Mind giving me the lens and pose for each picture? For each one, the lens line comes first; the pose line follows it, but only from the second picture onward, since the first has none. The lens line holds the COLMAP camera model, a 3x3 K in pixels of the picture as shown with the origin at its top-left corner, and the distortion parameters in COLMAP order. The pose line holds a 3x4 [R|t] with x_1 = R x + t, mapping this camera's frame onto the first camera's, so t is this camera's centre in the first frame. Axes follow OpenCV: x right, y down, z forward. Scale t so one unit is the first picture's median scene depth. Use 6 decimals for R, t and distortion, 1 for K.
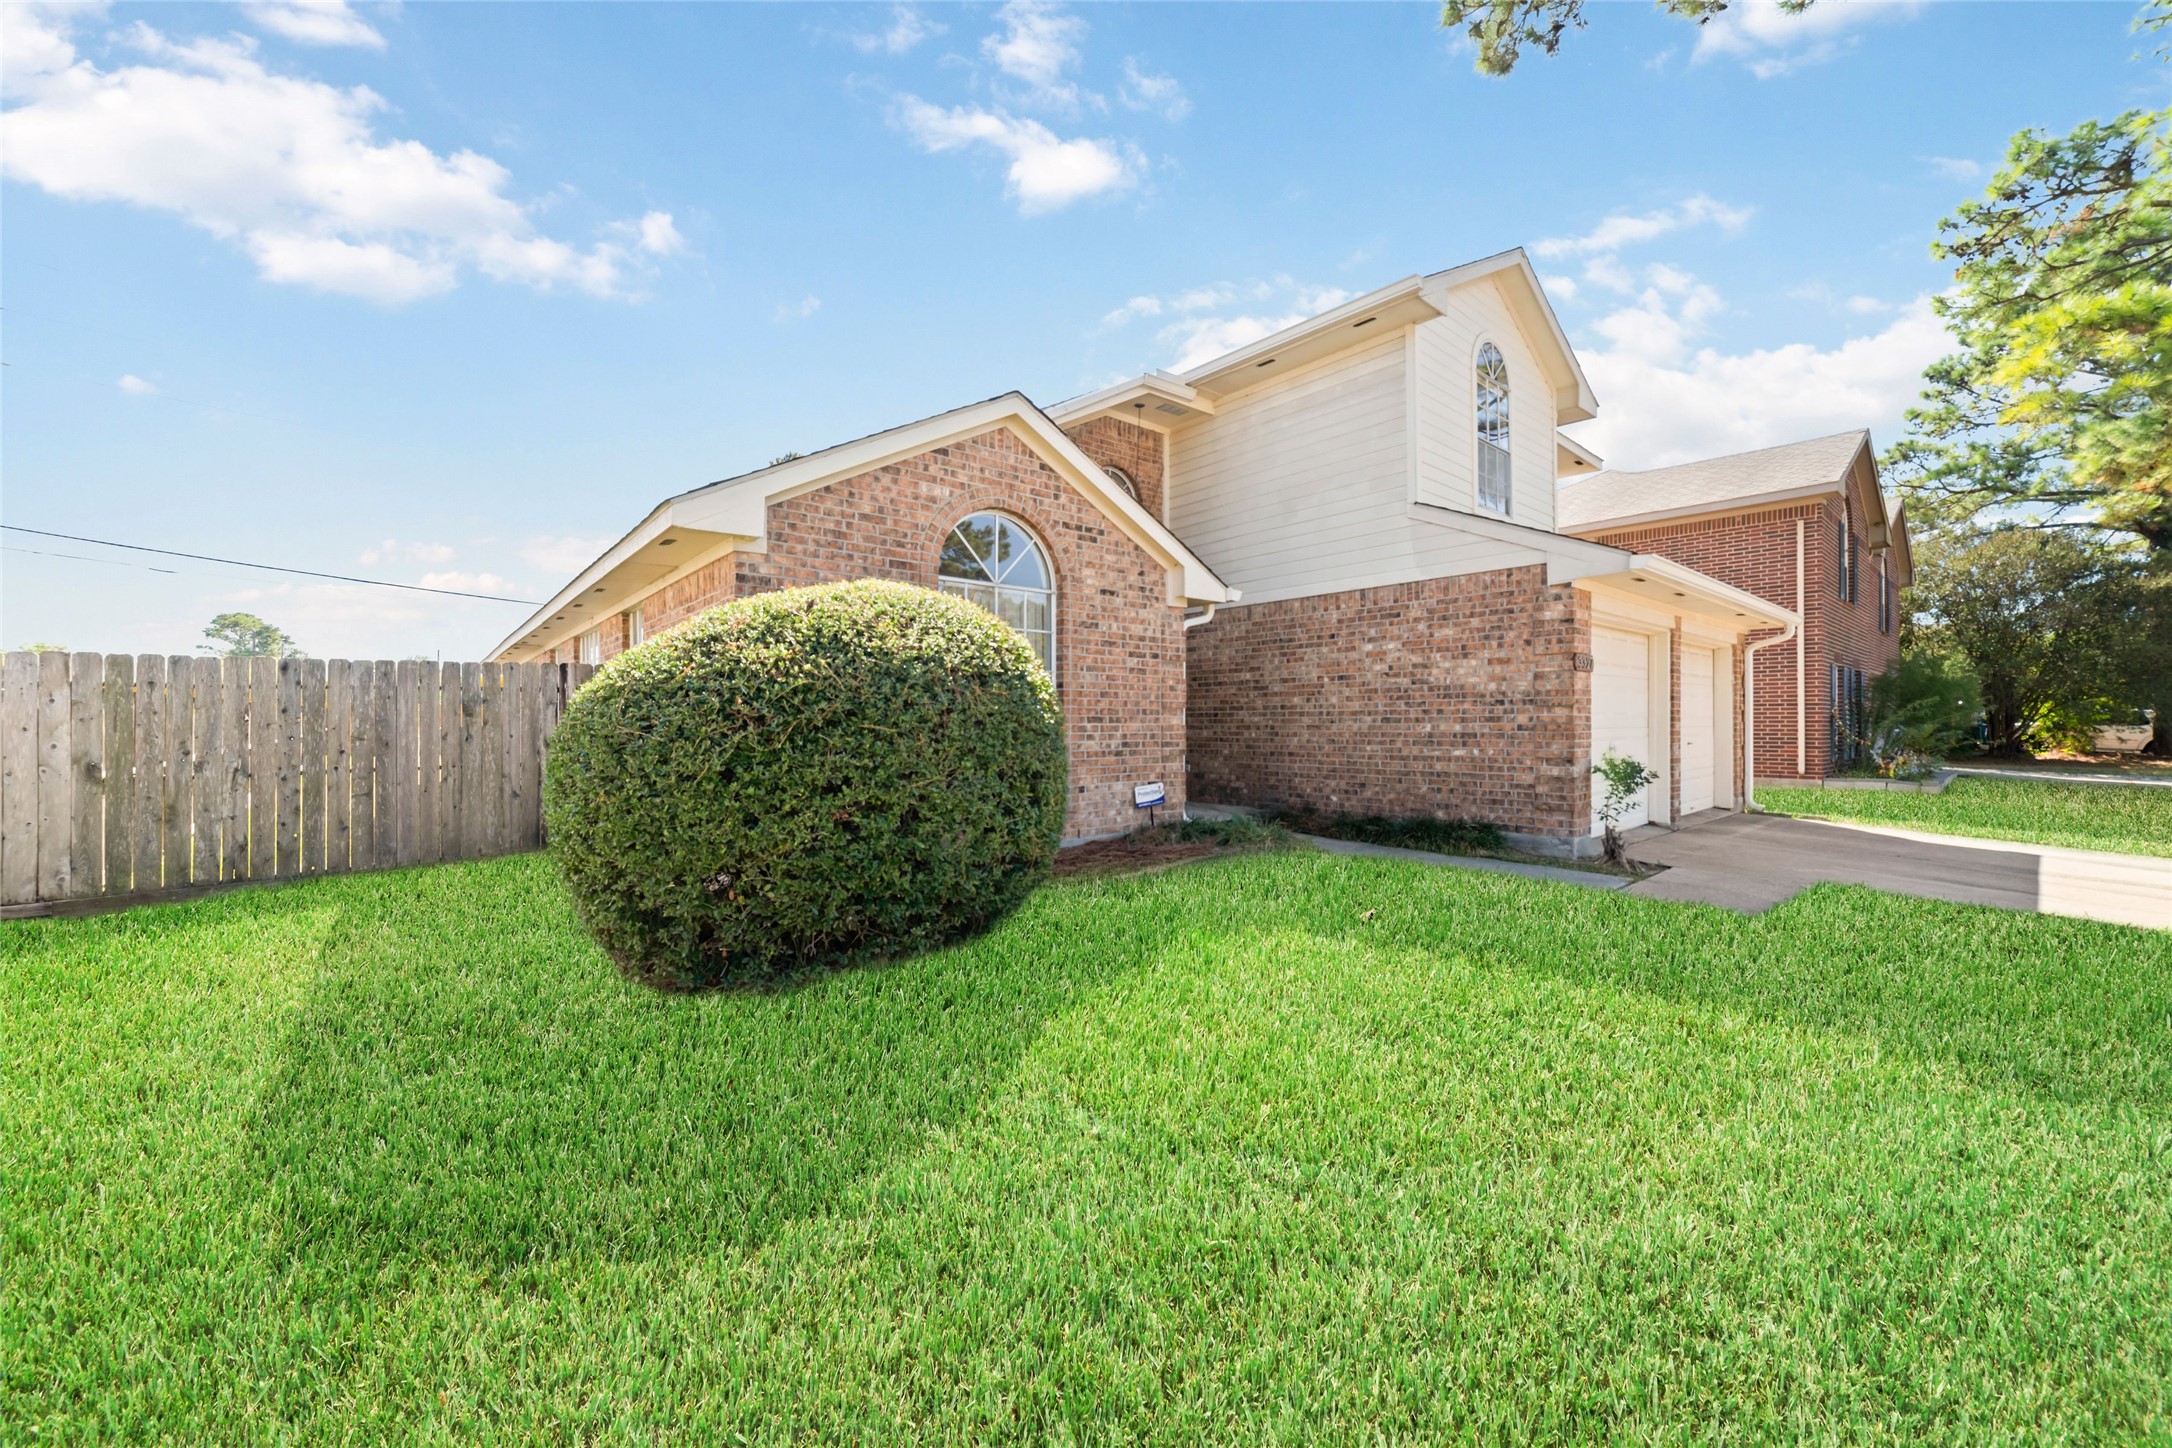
lens RADIAL K [[825.3, 0, 1062.4], [0, 825.3, 724.4], [0, 0, 1]] dist [-0.011238, 0.003396]
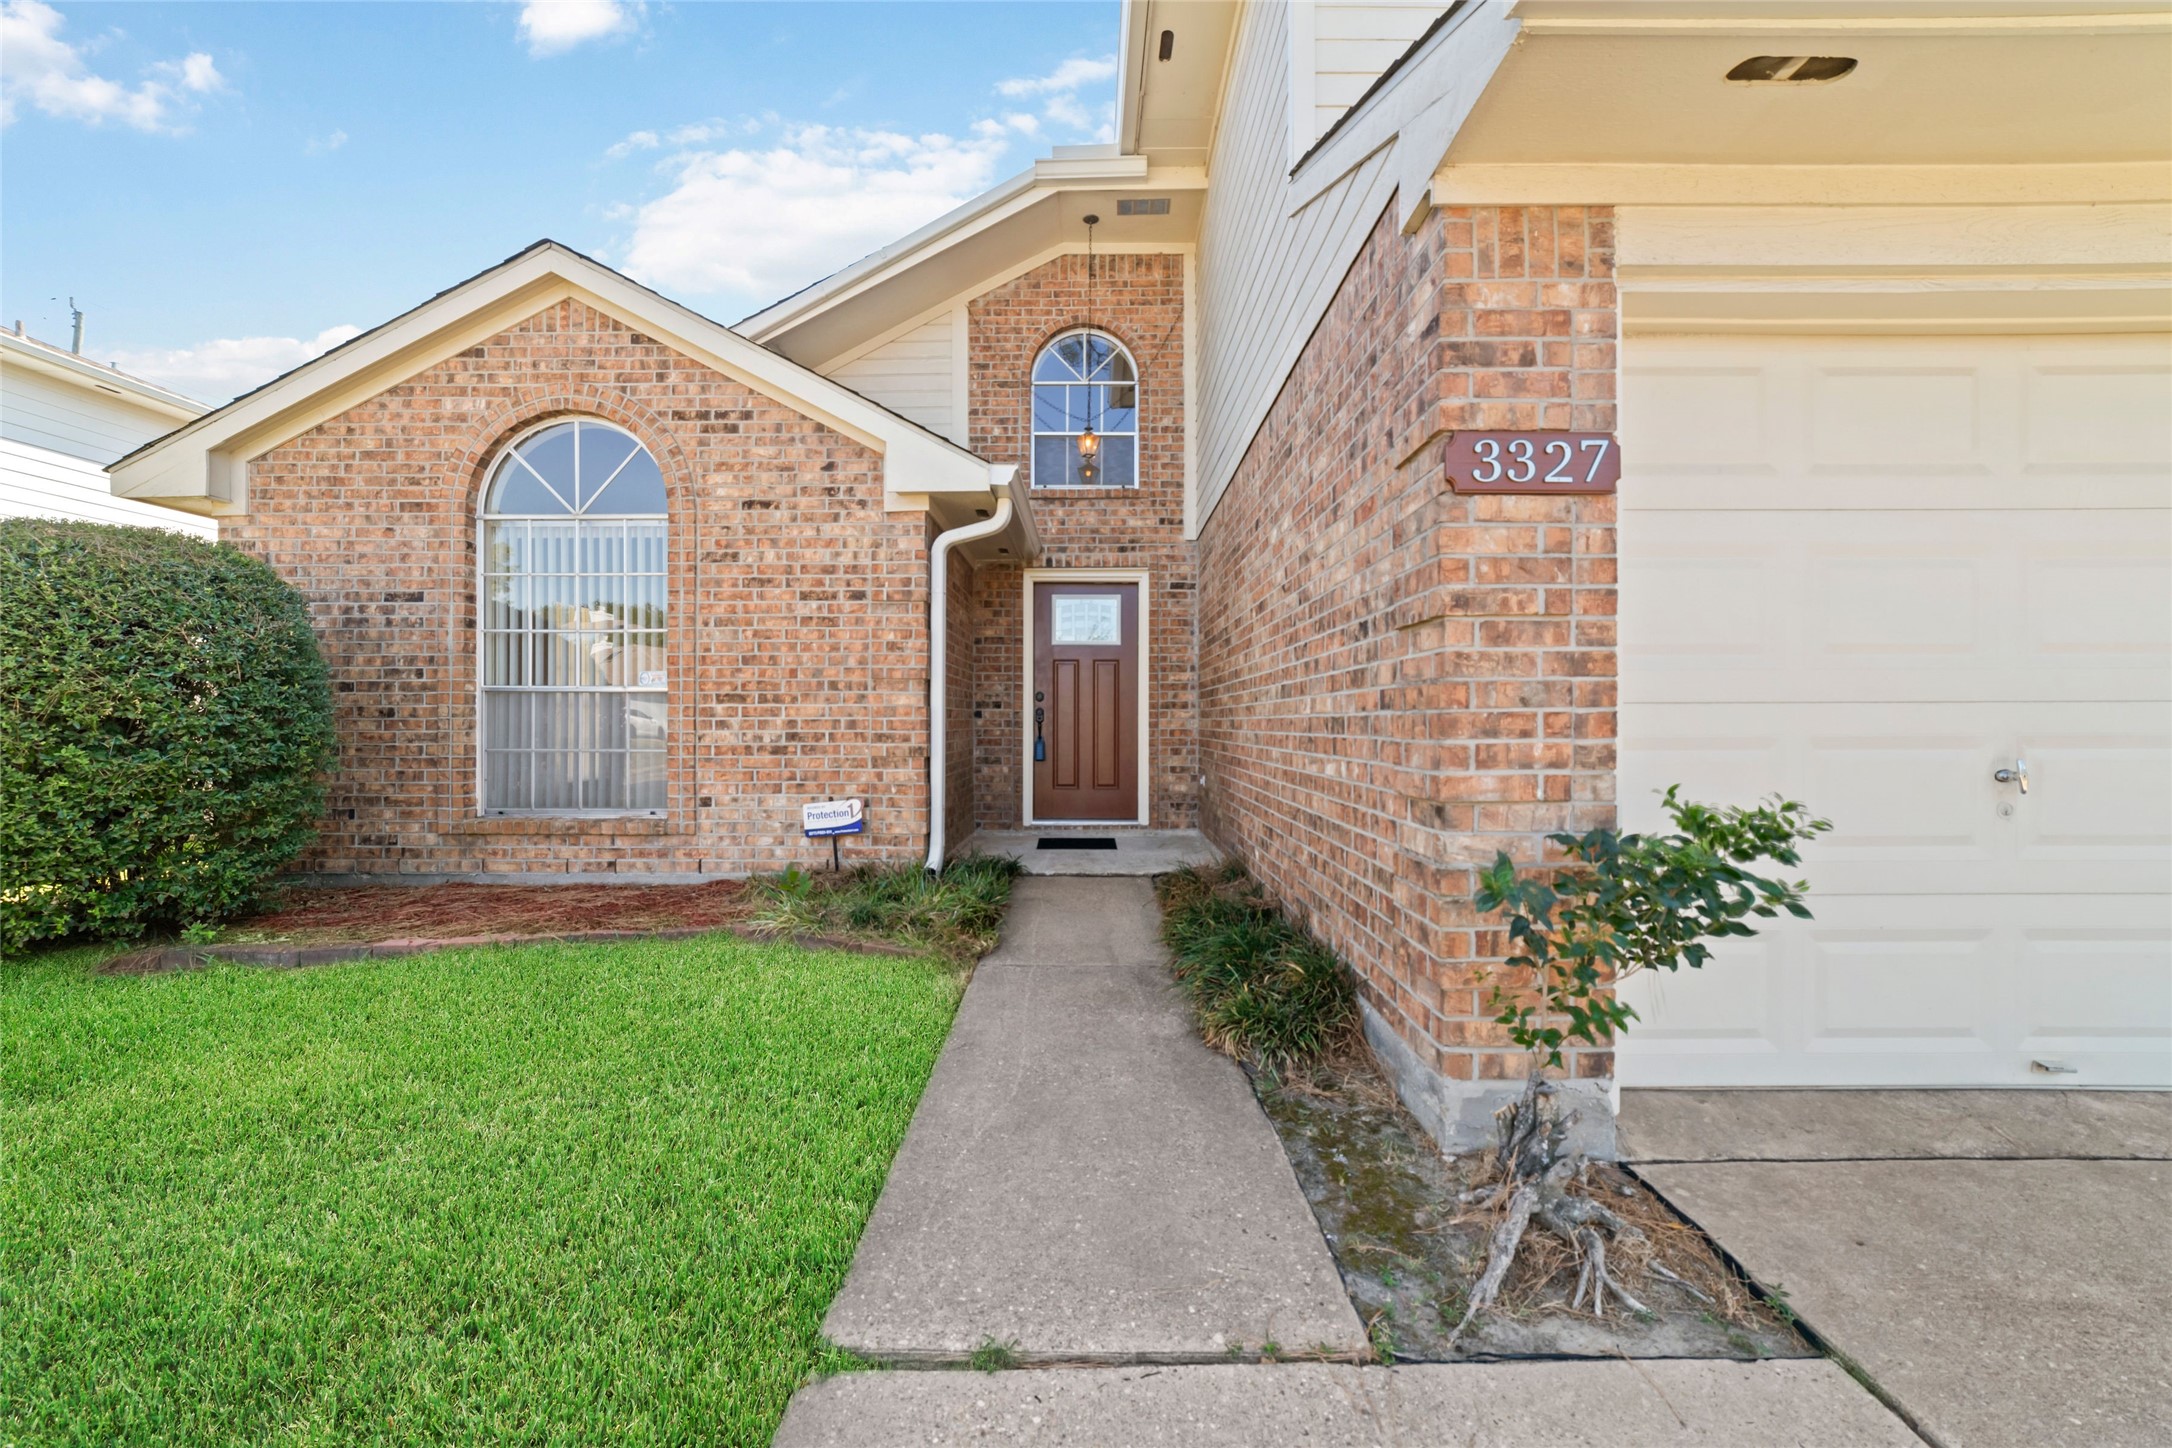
lens RADIAL K [[825.3, 0, 1084.8], [0, 825.3, 722.9], [0, 0, 1]] dist [-0.011238, 0.003396]
pose [[0.769431, 0.001457, -0.638728, 0.688570], [-0.000774, 0.999999, 0.001349, 0.013134], [0.638729, -0.000544, 0.769432, 0.676115]]
